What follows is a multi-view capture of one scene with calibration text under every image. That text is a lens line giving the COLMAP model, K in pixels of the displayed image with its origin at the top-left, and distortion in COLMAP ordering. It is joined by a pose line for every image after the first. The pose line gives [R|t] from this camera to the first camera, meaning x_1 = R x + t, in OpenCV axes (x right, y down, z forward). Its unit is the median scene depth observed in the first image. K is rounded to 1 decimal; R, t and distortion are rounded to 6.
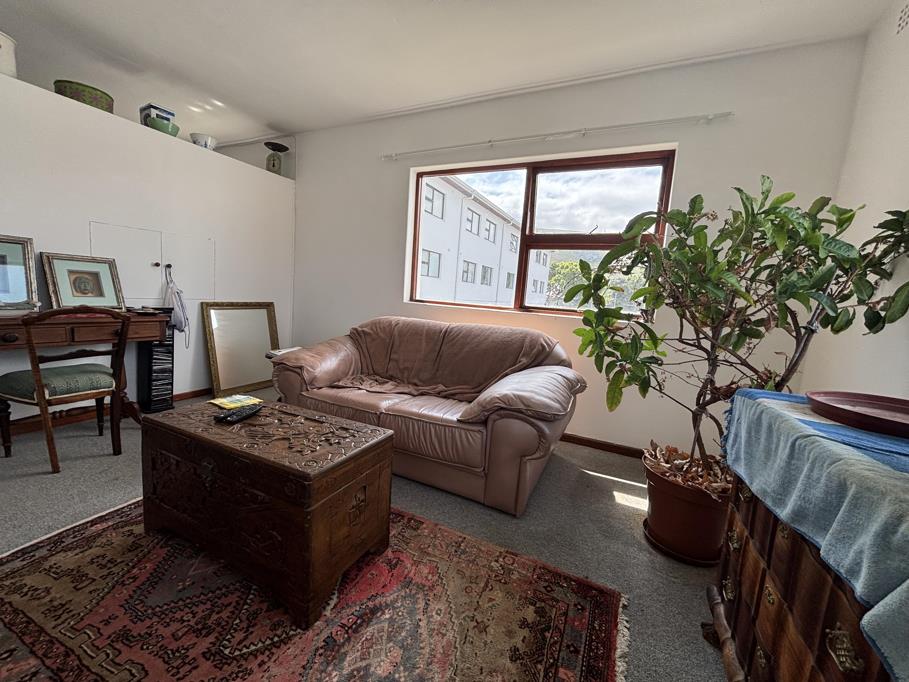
lens RADIAL K [[364.3, 0, 457.1], [0, 364.3, 340.9], [0, 0, 1]] dist [-0.001319, -0.000001]
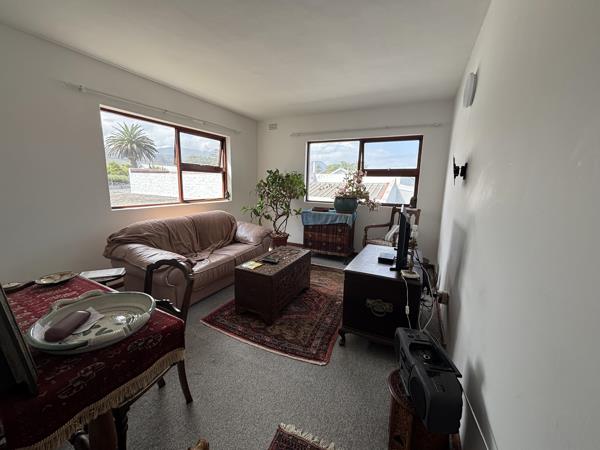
lens RADIAL K [[240.5, 0, 300.4], [0, 240.5, 221.9], [0, 0, 1]] dist [-0.001319, -0.000001]
pose [[0.008463, -0.234203, 0.972151, -1.310015], [0.107452, 0.966770, 0.231971, -0.259890], [-0.994174, 0.102496, 0.033347, 0.428254]]
